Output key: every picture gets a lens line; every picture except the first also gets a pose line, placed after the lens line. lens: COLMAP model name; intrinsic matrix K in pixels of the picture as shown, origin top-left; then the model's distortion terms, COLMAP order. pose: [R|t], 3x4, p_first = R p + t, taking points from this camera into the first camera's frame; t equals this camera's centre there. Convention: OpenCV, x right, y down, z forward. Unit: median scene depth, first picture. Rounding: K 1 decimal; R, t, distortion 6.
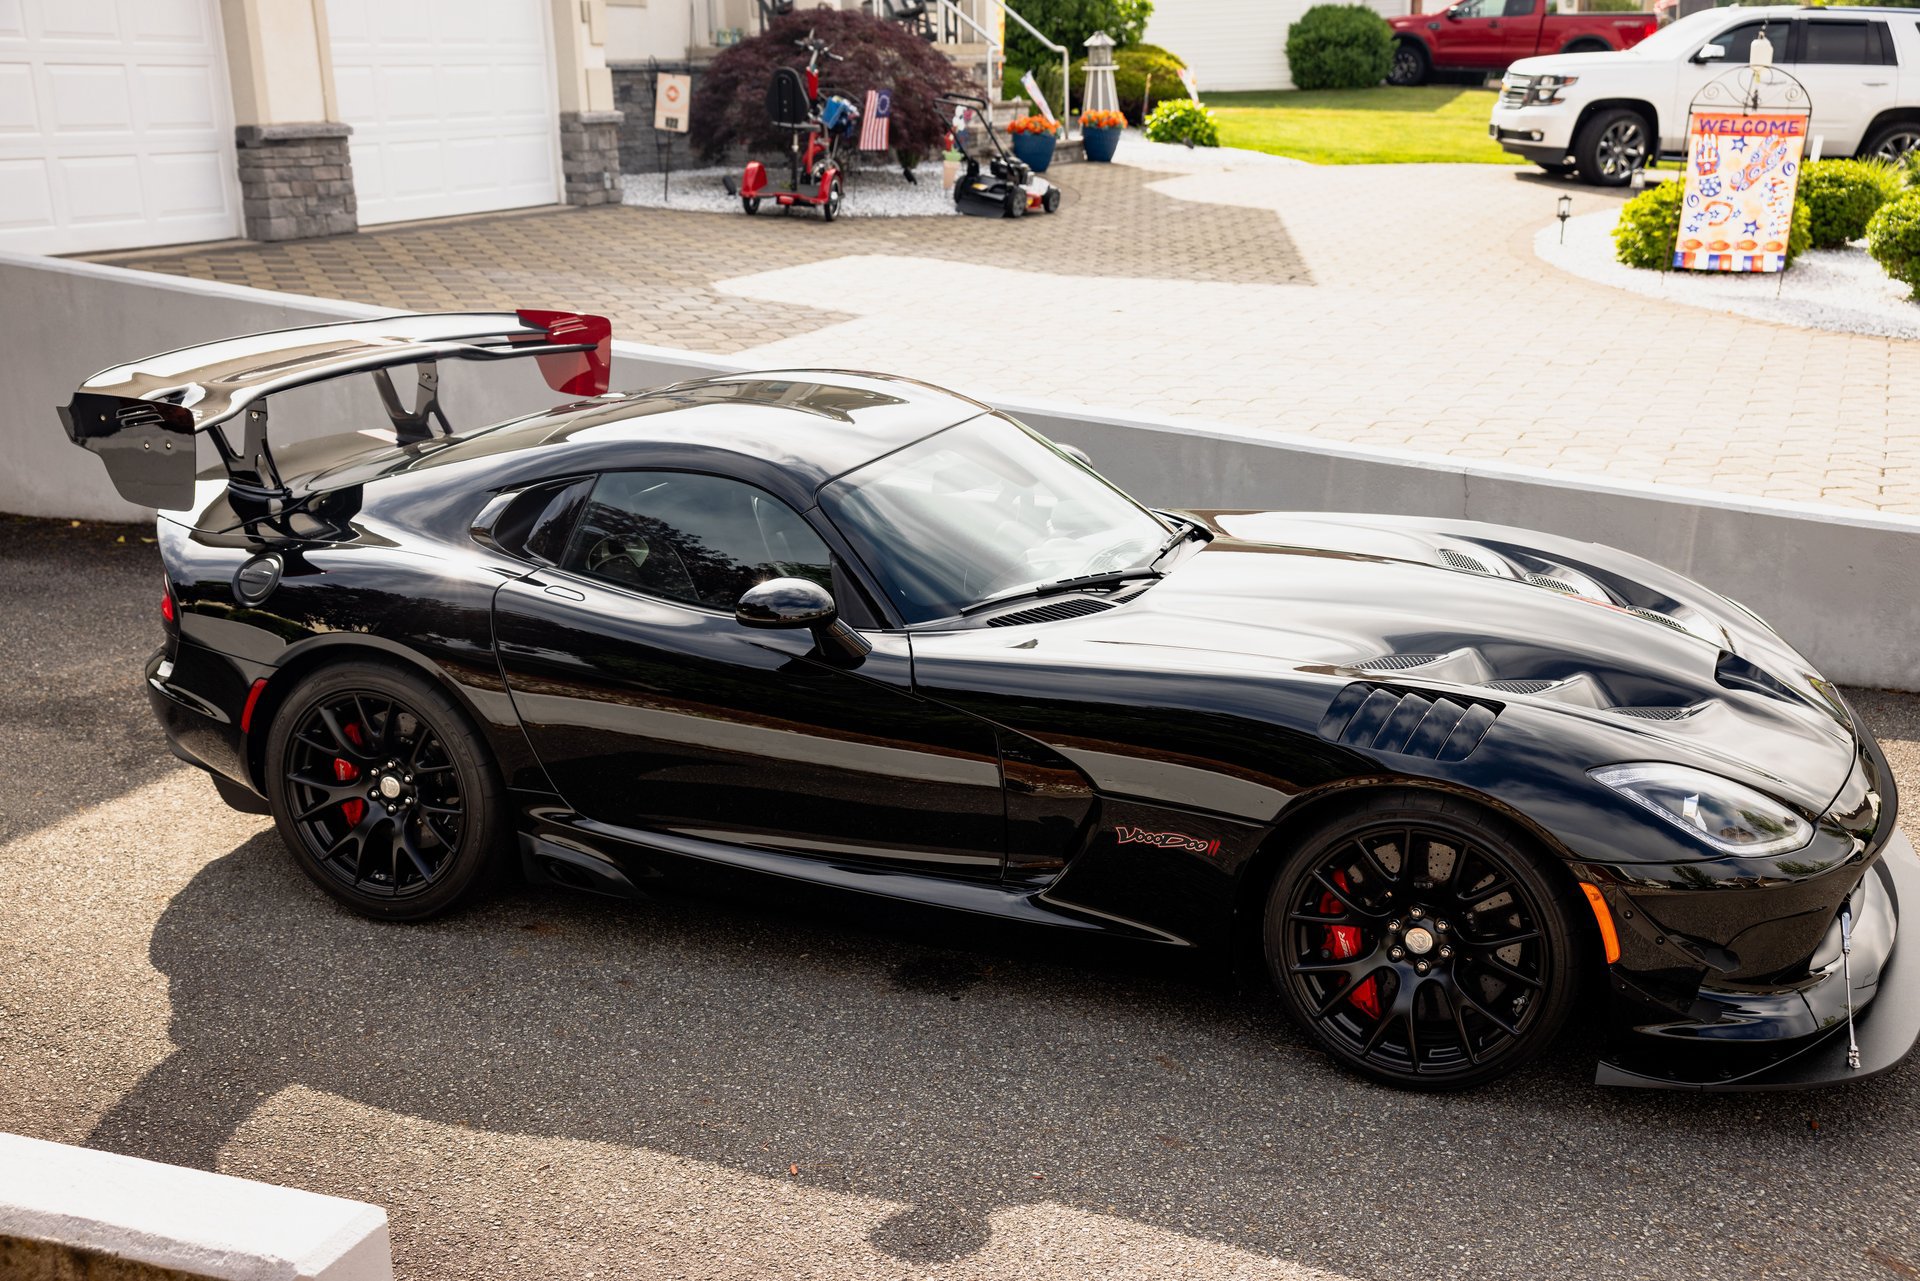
lens RADIAL K [[2124.9, 0, 960.0], [0, 2124.9, 640.5], [0, 0, 1]] dist [0.057290, 0.145220]
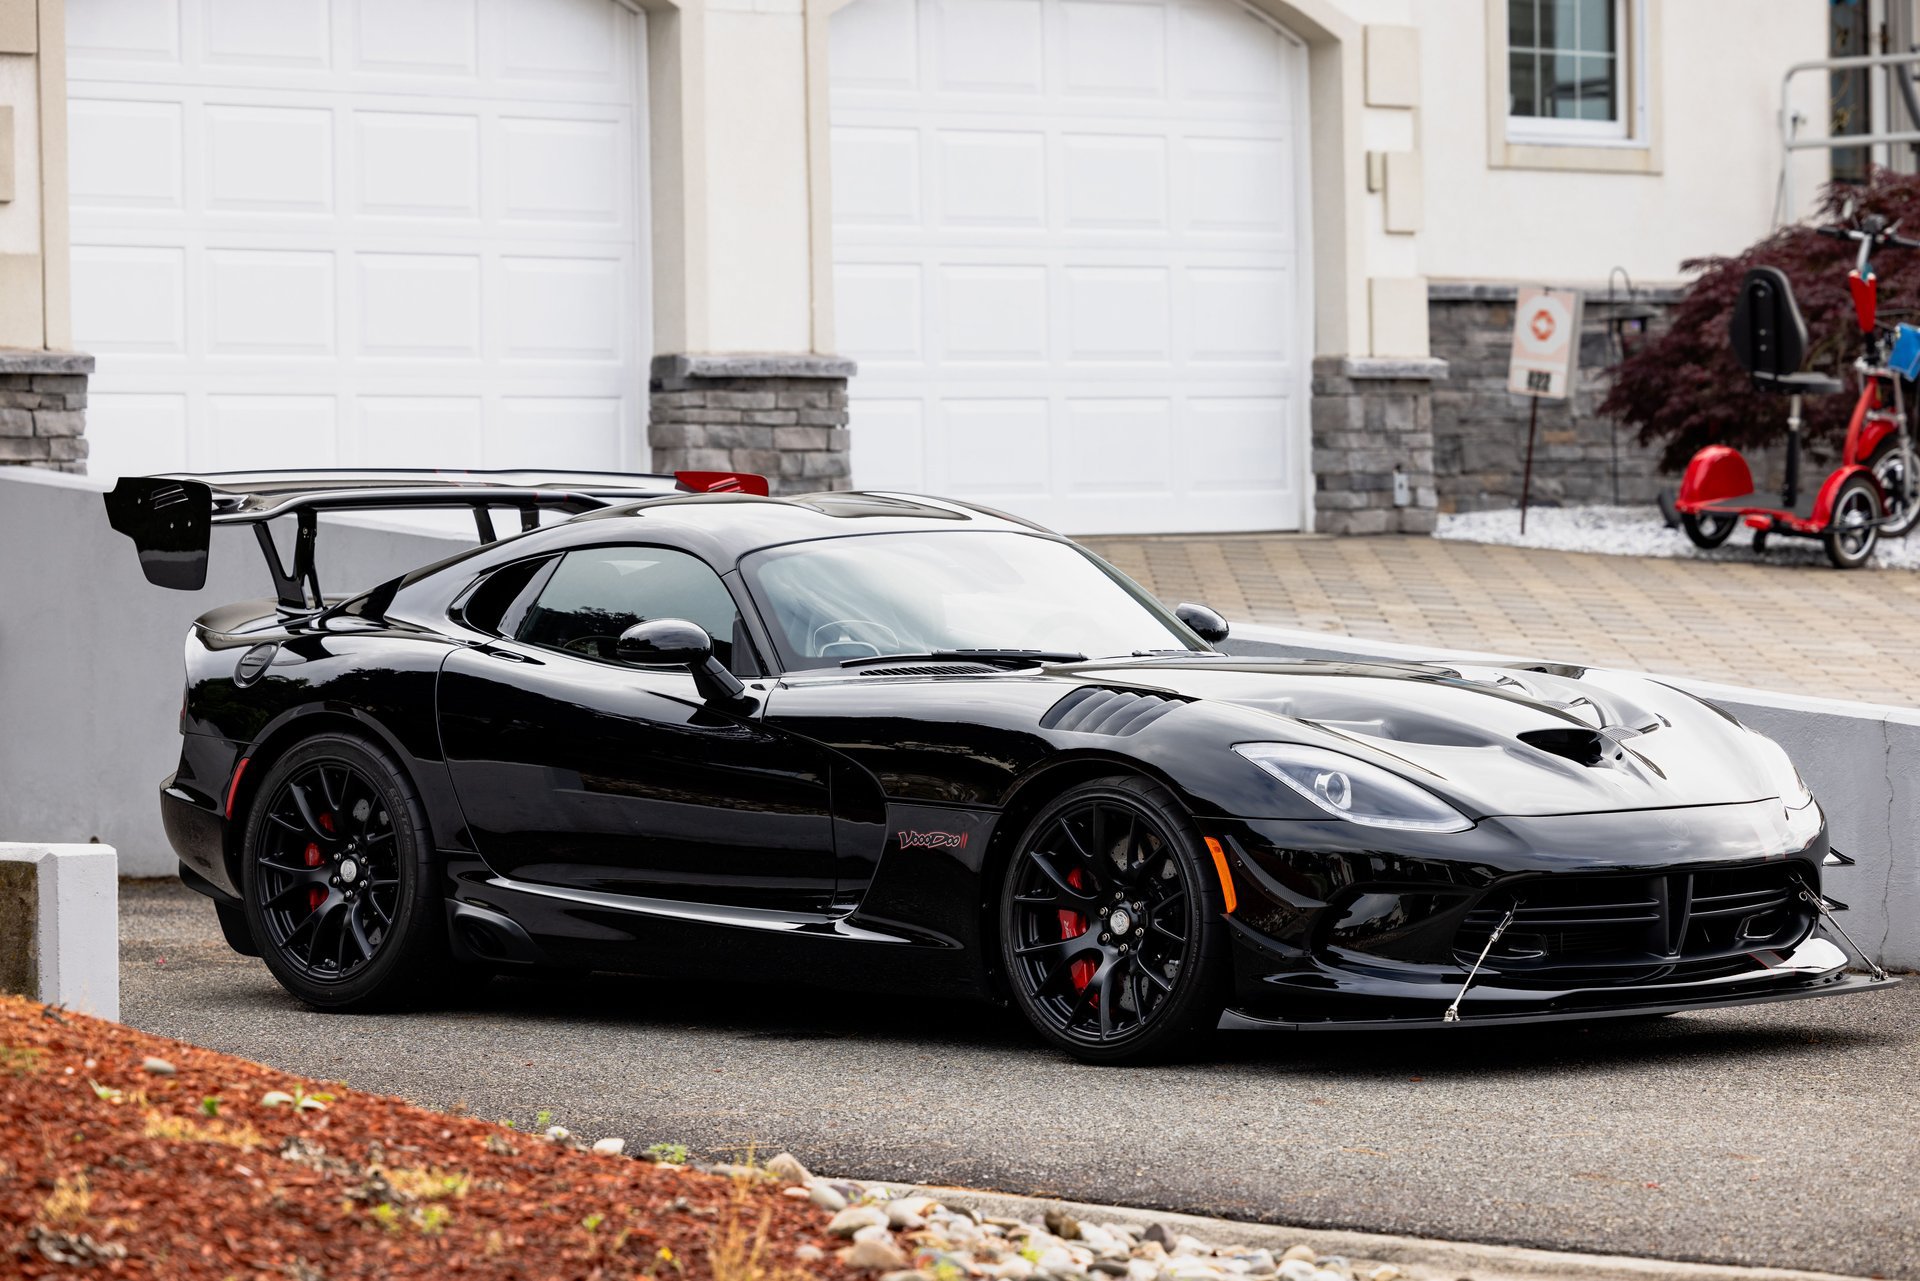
lens RADIAL K [[7766.7, 0, 960.0], [0, 7766.7, 640.5], [0, 0, 1]] dist [0.014011, 0.591761]
pose [[0.927560, 0.016018, -0.373331, 0.534068], [-0.104010, 0.970666, -0.216769, 0.287237], [0.358908, 0.239896, 0.902017, -0.862404]]
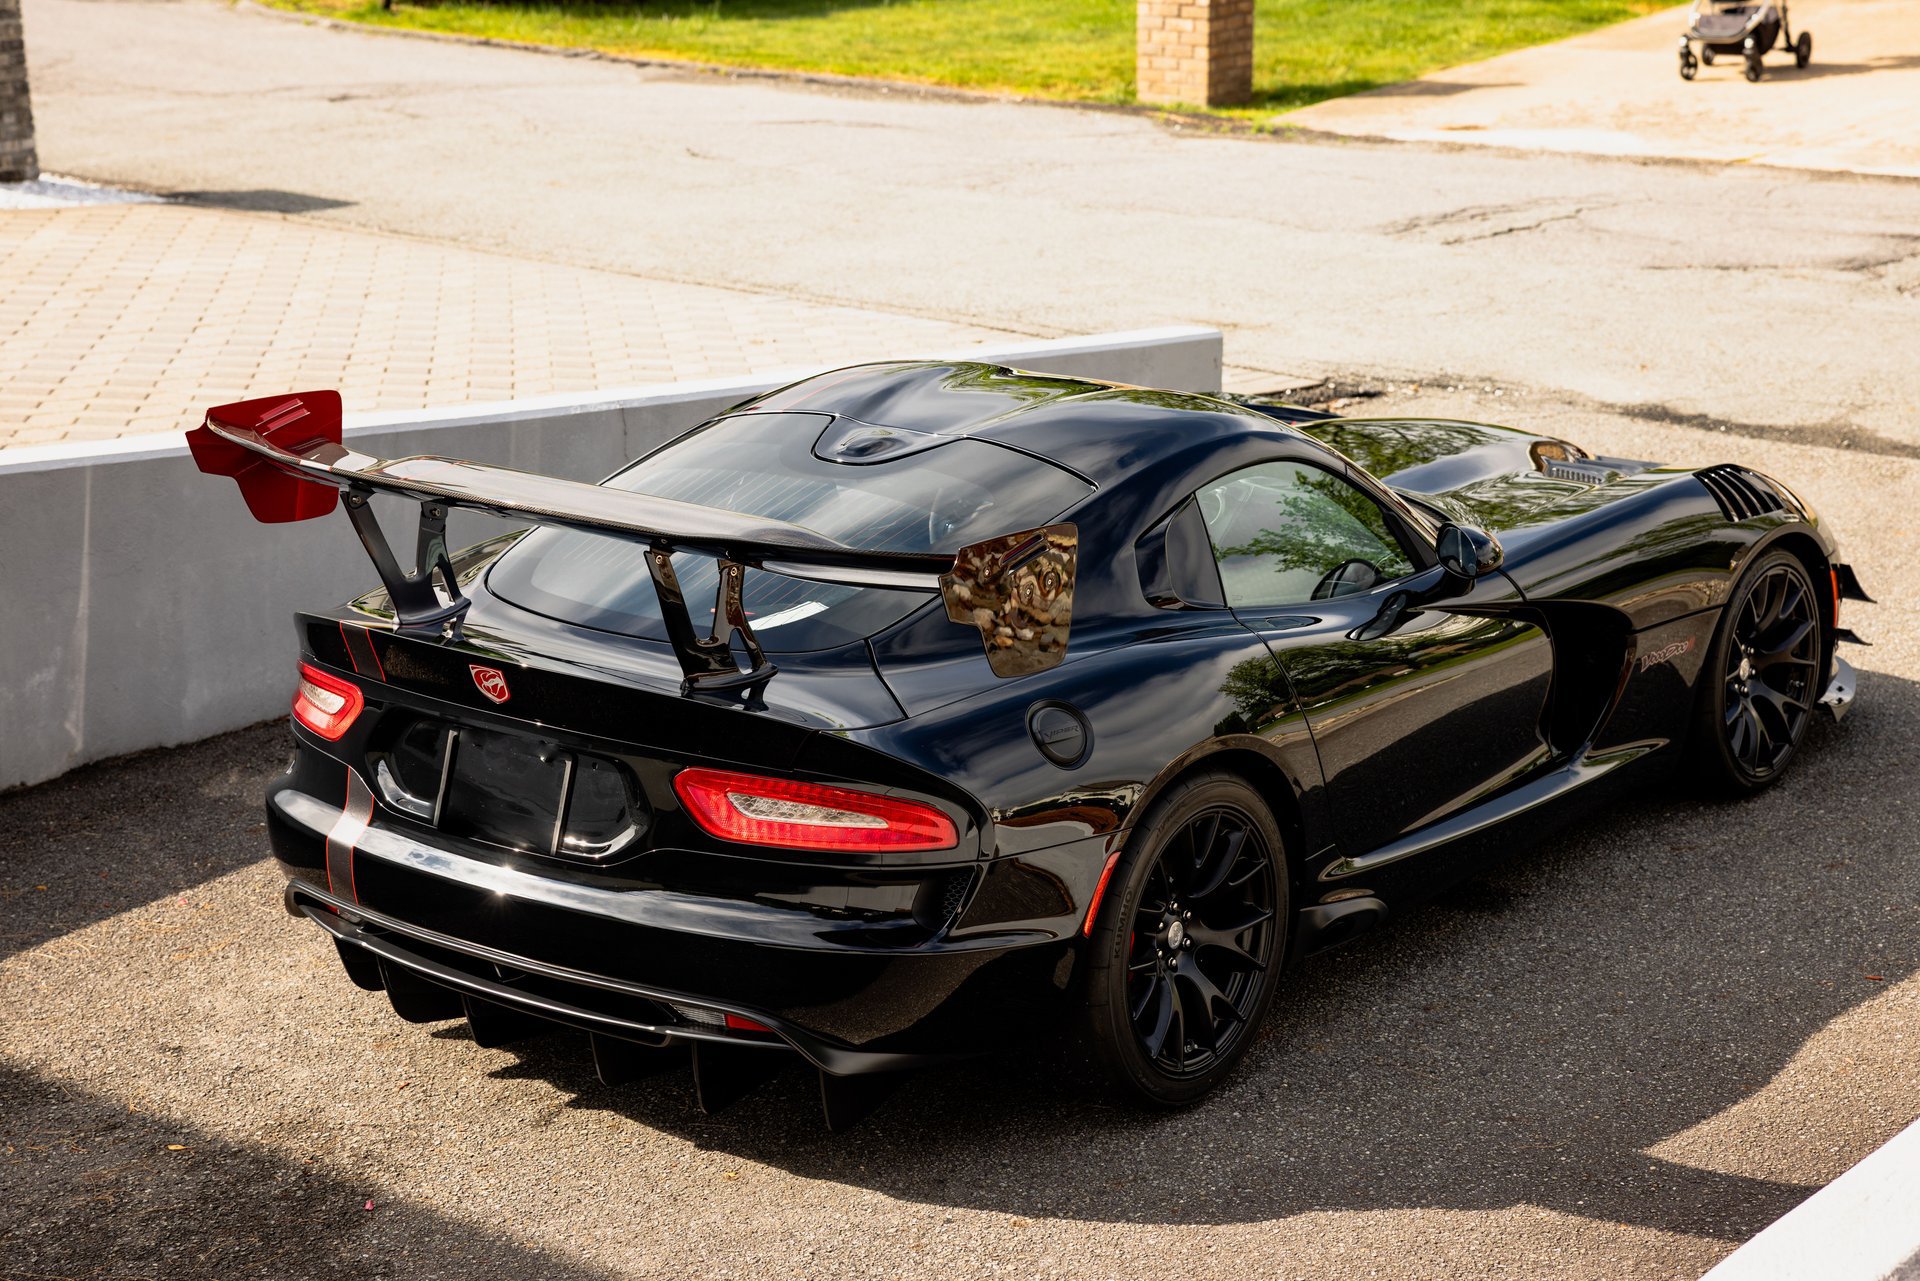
lens RADIAL K [[3559.6, 0, 960.0], [0, 3559.6, 640.5], [0, 0, 1]] dist [0.408923, 0.068003]
pose [[0.257651, -0.244301, 0.934844, -0.615060], [0.252395, 0.950934, 0.178943, -0.120274], [-0.932691, 0.189845, 0.306669, 0.262770]]
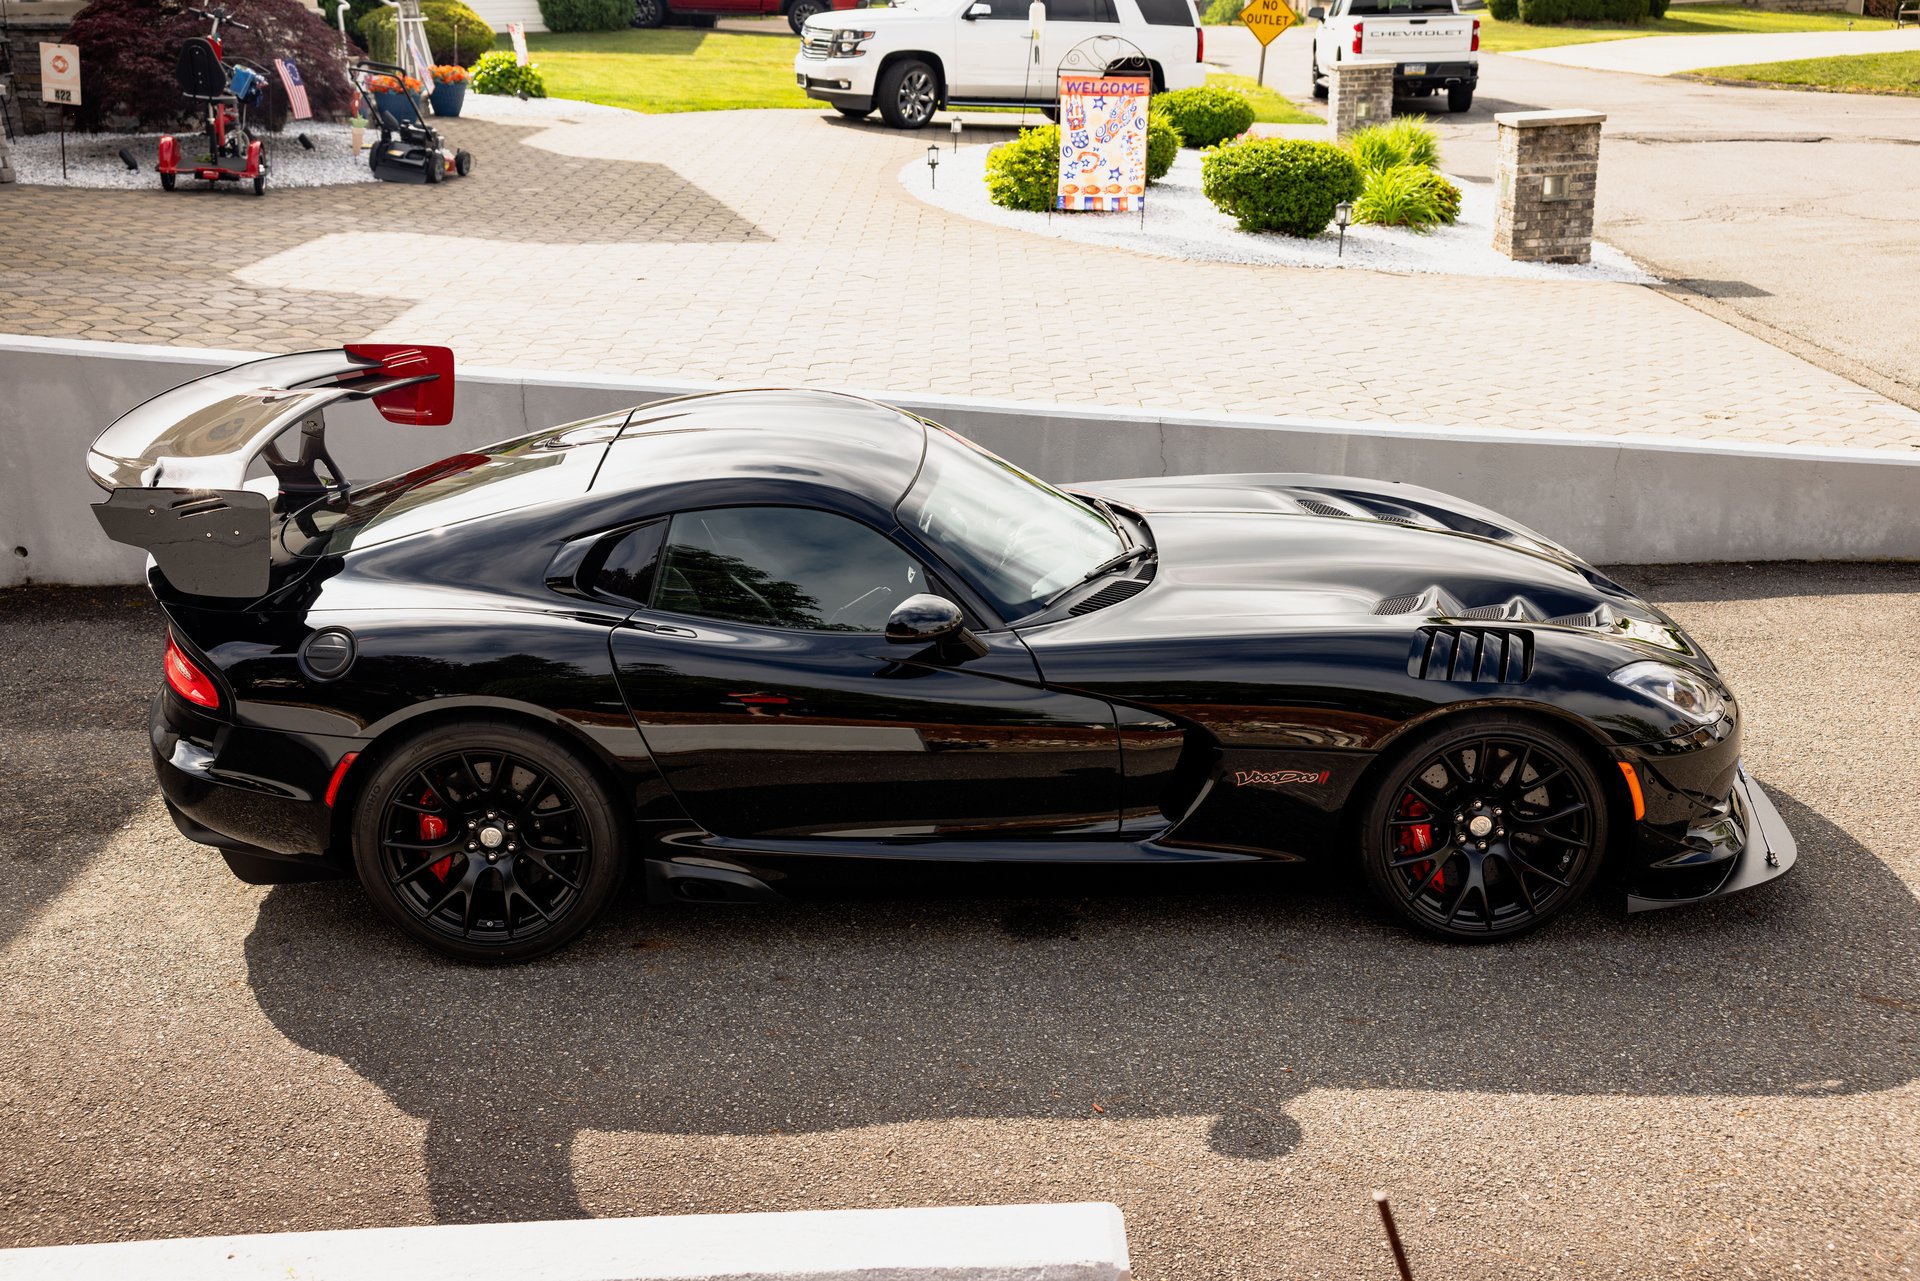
lens RADIAL K [[1993.3, 0, 955.3], [0, 1993.3, 645.3], [0, 0, 1]] dist [0.022024, 0.159375]
pose [[0.922564, -0.128867, 0.363689, -0.162710], [0.109371, 0.991258, 0.073796, -0.028636], [-0.370019, -0.028305, 0.928593, 0.008711]]
